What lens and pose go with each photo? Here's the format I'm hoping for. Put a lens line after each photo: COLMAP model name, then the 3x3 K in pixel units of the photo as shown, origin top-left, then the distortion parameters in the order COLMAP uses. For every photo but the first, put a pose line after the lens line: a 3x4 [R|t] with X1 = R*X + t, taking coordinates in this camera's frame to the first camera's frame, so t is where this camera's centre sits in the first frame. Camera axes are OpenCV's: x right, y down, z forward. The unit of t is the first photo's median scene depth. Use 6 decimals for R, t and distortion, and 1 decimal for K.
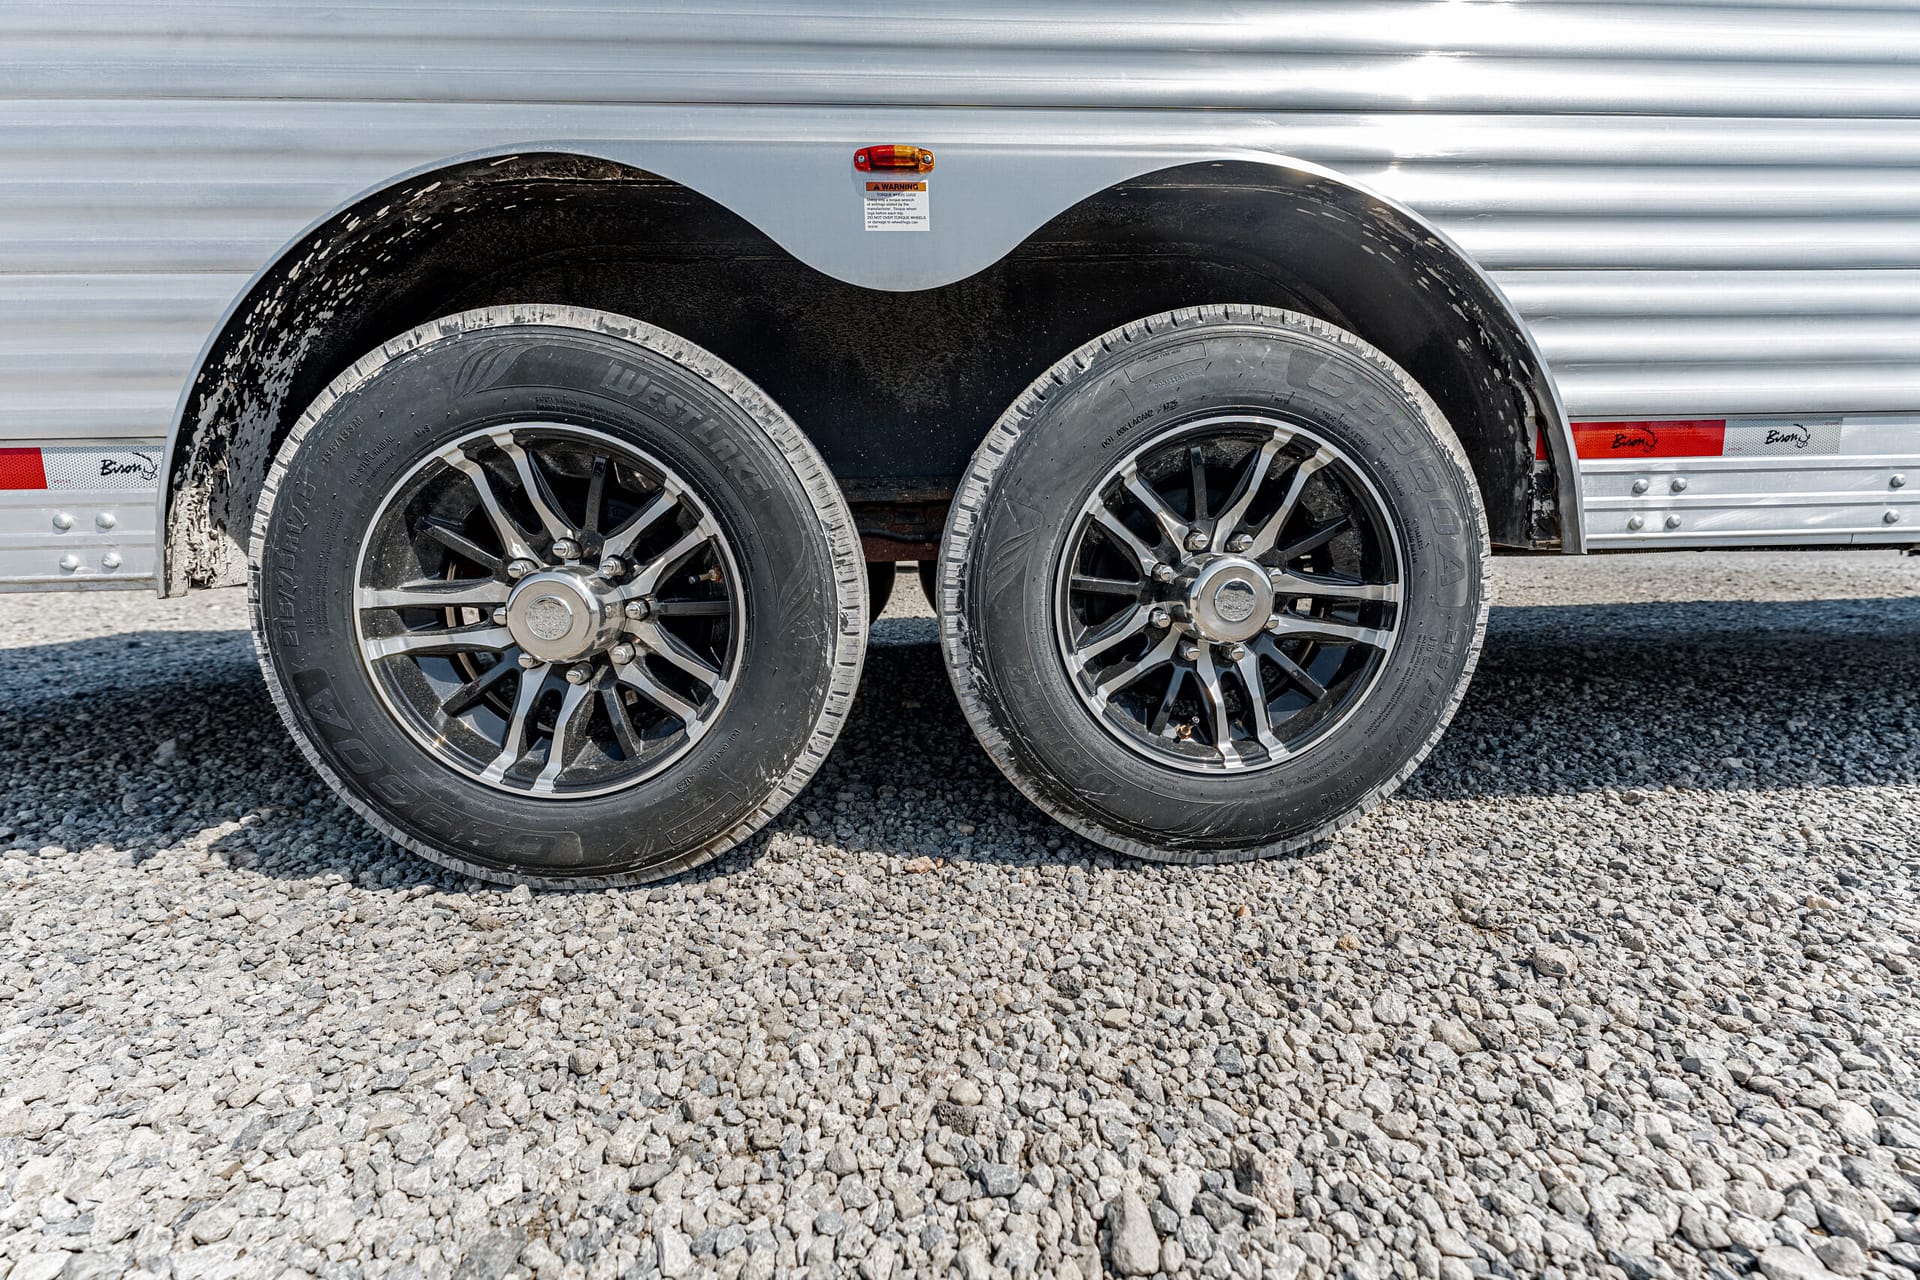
lens RADIAL K [[826.0, 0, 973.6], [0, 826.0, 633.7], [0, 0, 1]] dist [0.001114, 0.000045]
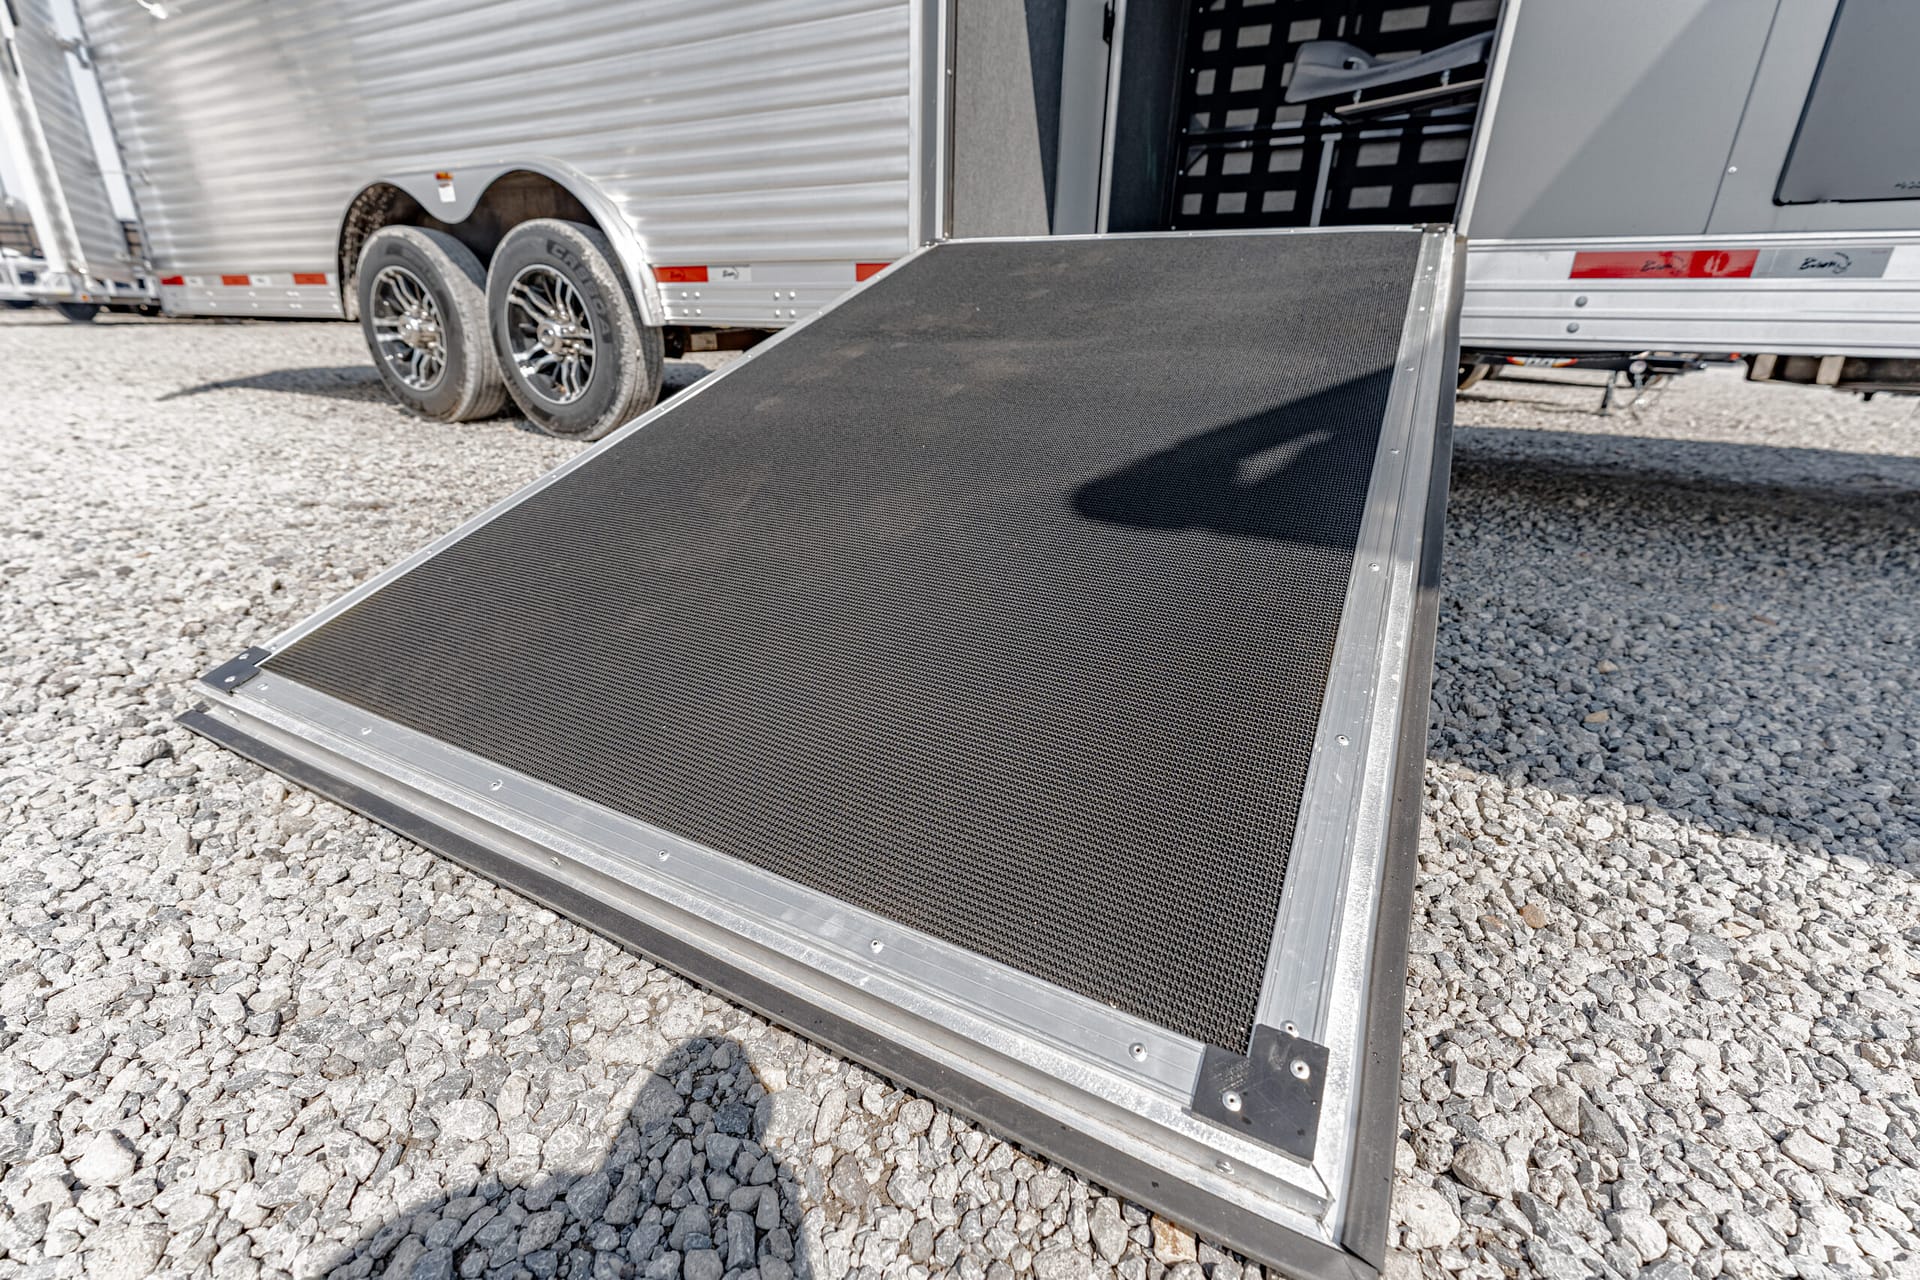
lens RADIAL K [[788.9, 0, 967.3], [0, 788.9, 632.8], [0, 0, 1]] dist [0.001280, -0.000327]
pose [[0.864148, 0.214695, -0.455142, 2.998080], [-0.111640, 0.963678, 0.242611, 0.126717], [0.490698, -0.158840, 0.856730, -0.767140]]
